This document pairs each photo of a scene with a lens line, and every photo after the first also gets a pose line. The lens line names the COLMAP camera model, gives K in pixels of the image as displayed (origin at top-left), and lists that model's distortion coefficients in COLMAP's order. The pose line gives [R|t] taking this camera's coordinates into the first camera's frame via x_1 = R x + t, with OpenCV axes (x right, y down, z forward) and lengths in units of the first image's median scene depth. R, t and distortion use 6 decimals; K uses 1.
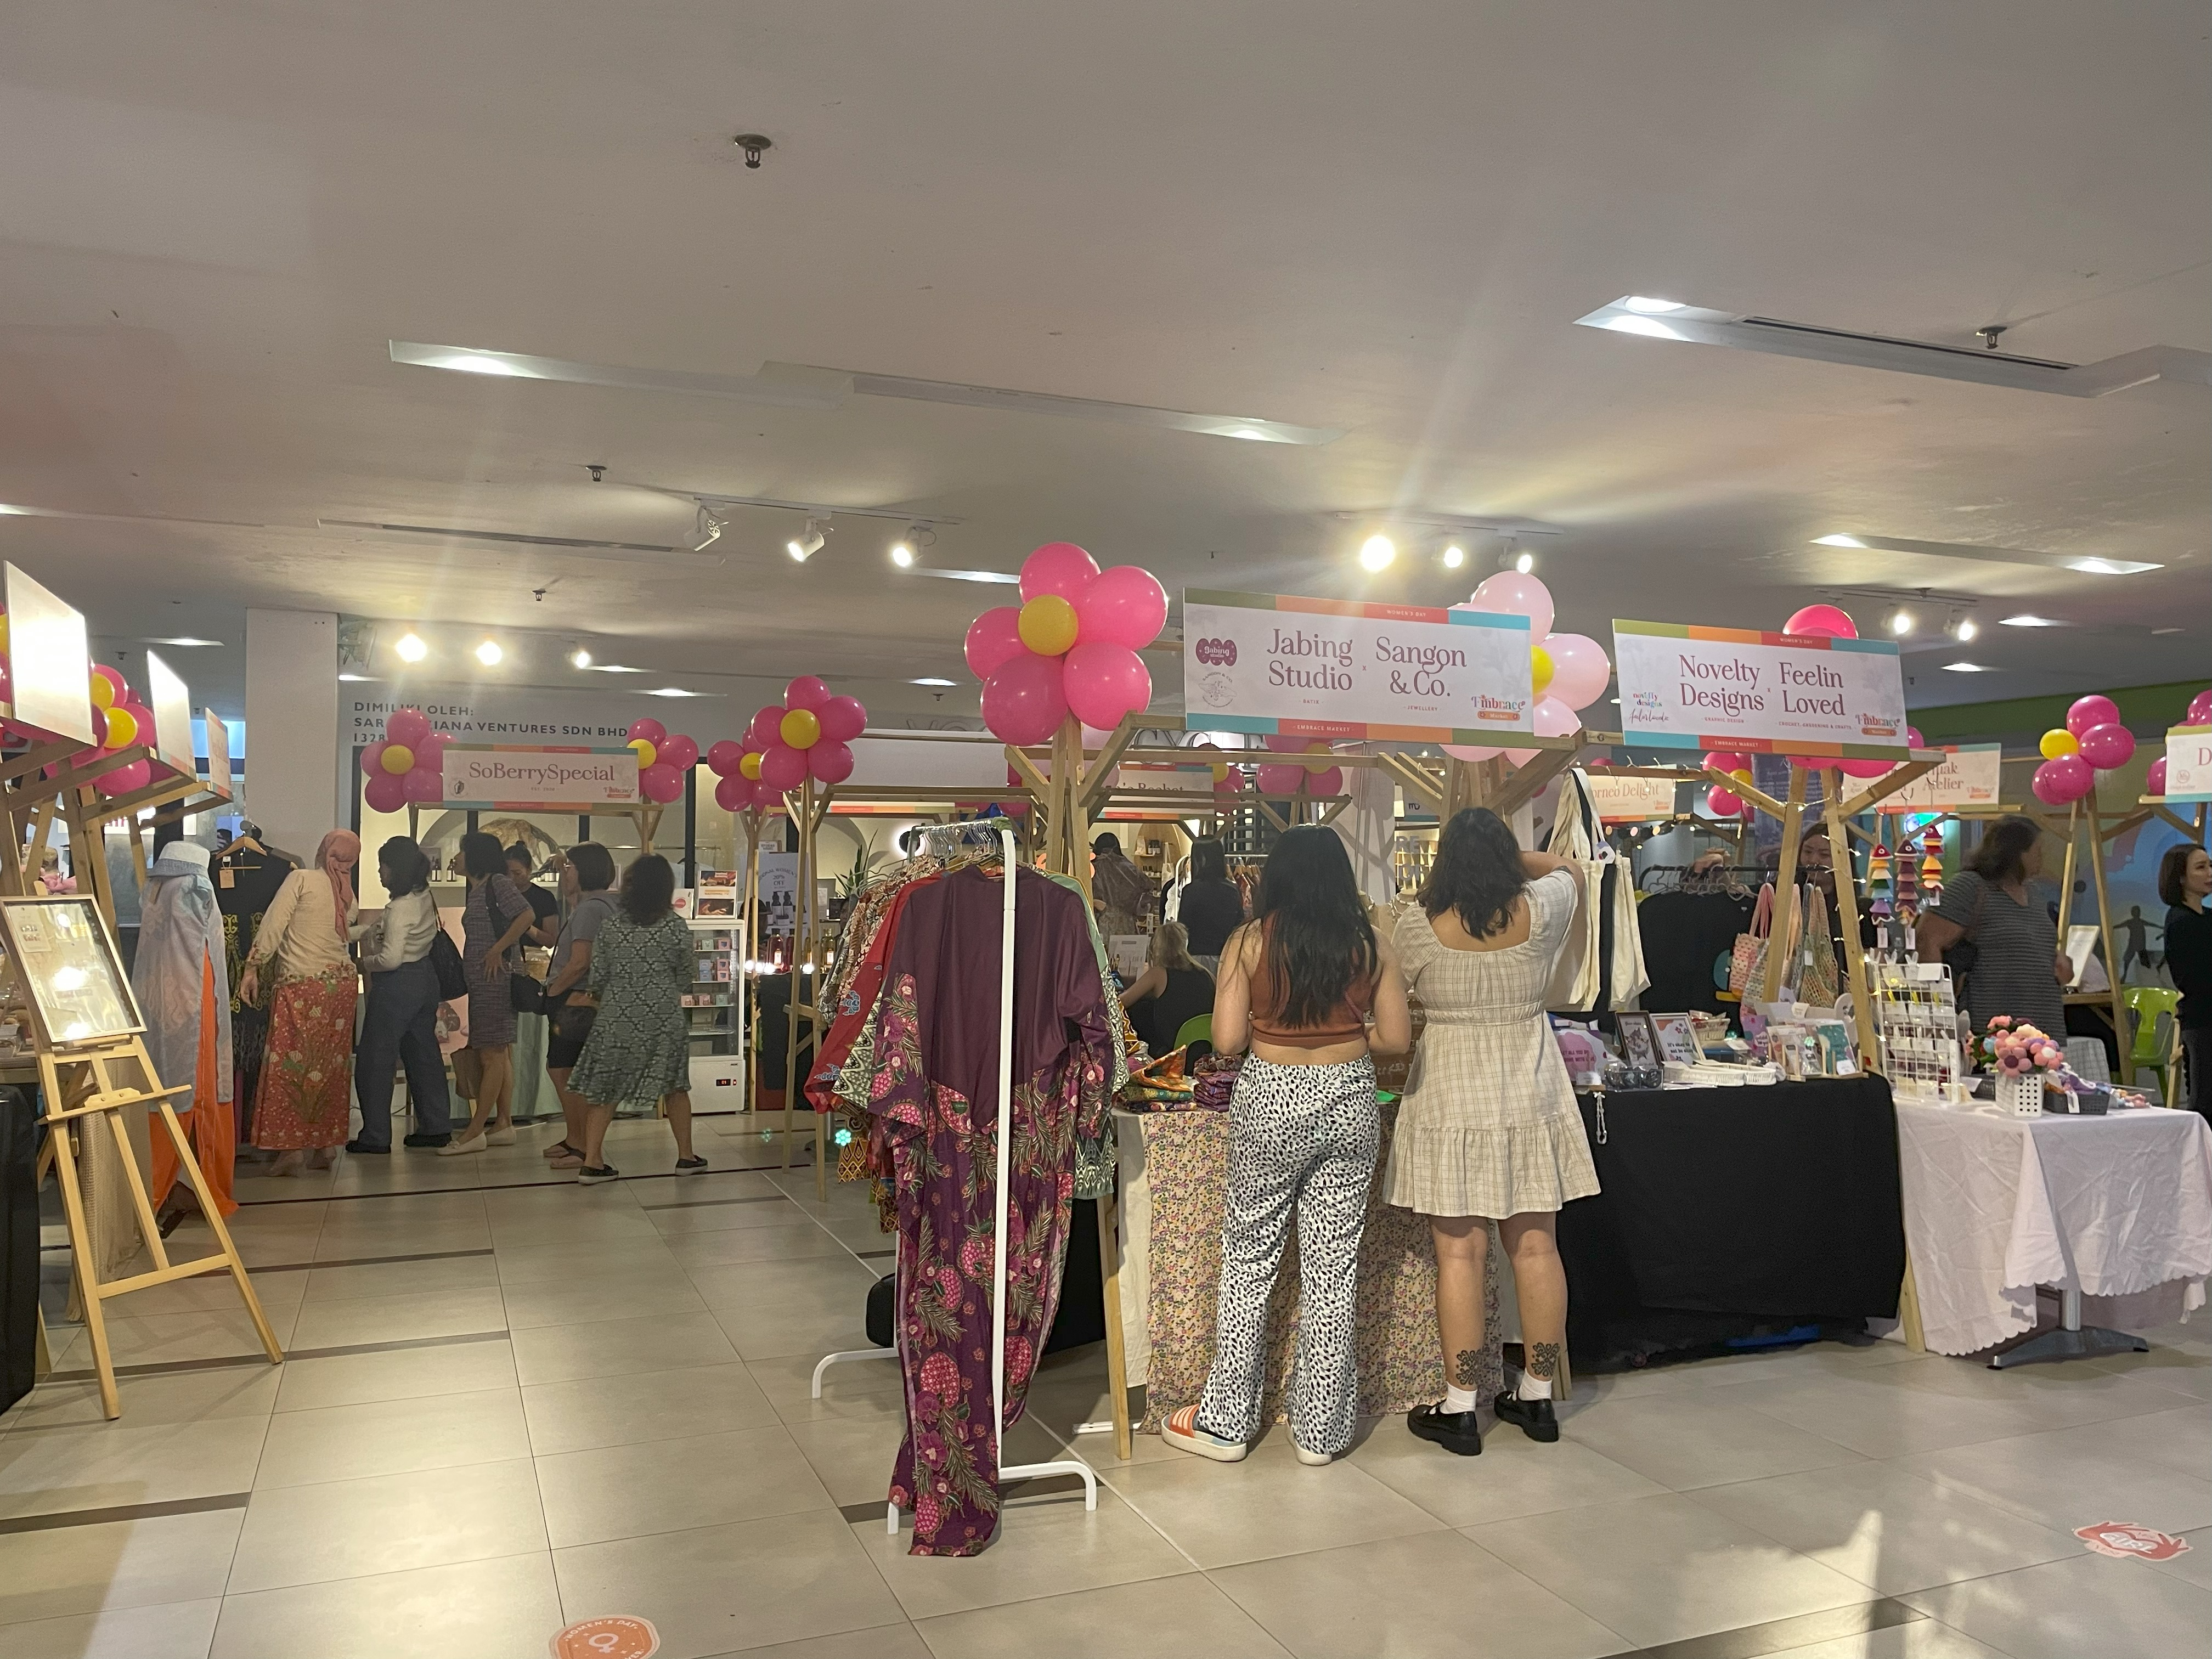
lens RADIAL K [[1645.1, 0, 1106.0], [0, 1645.1, 829.5], [0, 0, 1]] dist [0.126964, -0.165746]
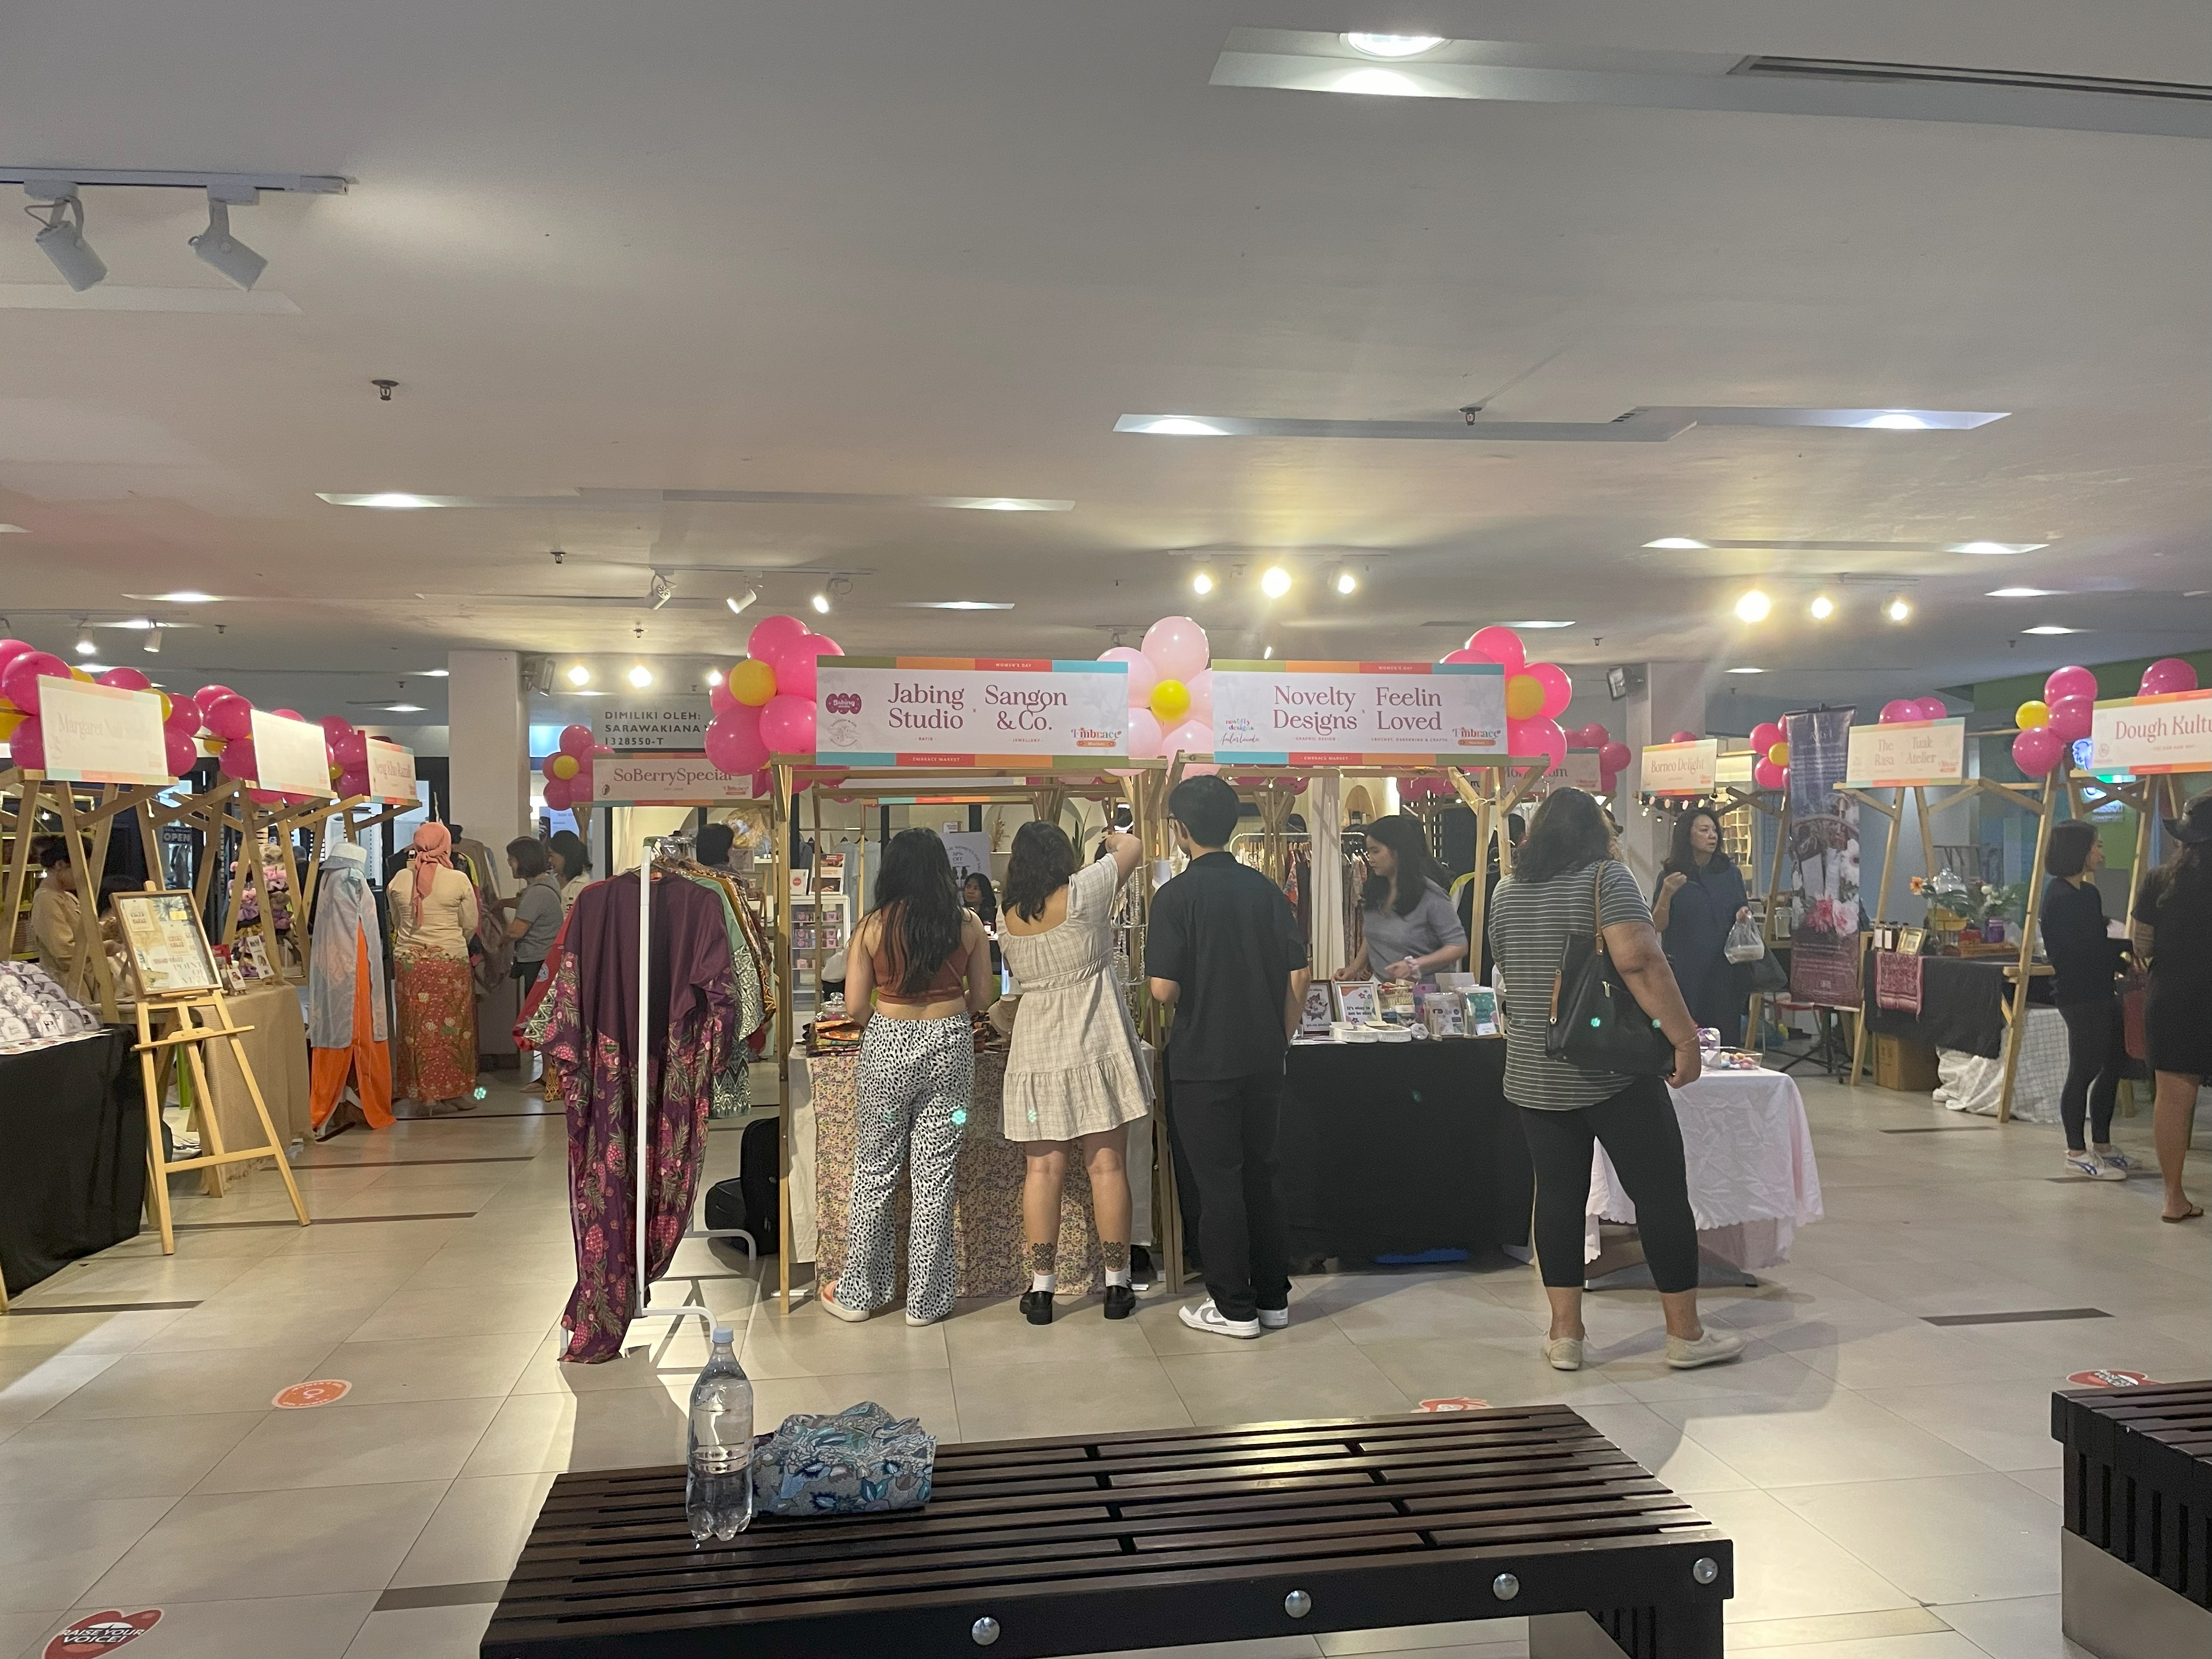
lens RADIAL K [[1645.1, 0, 1106.0], [0, 1645.1, 829.5], [0, 0, 1]] dist [0.126964, -0.165746]
pose [[0.971153, -0.013652, -0.238066, 0.536590], [0.019195, 0.999596, 0.020981, -0.029685], [0.237684, -0.024946, 0.971022, -0.203135]]
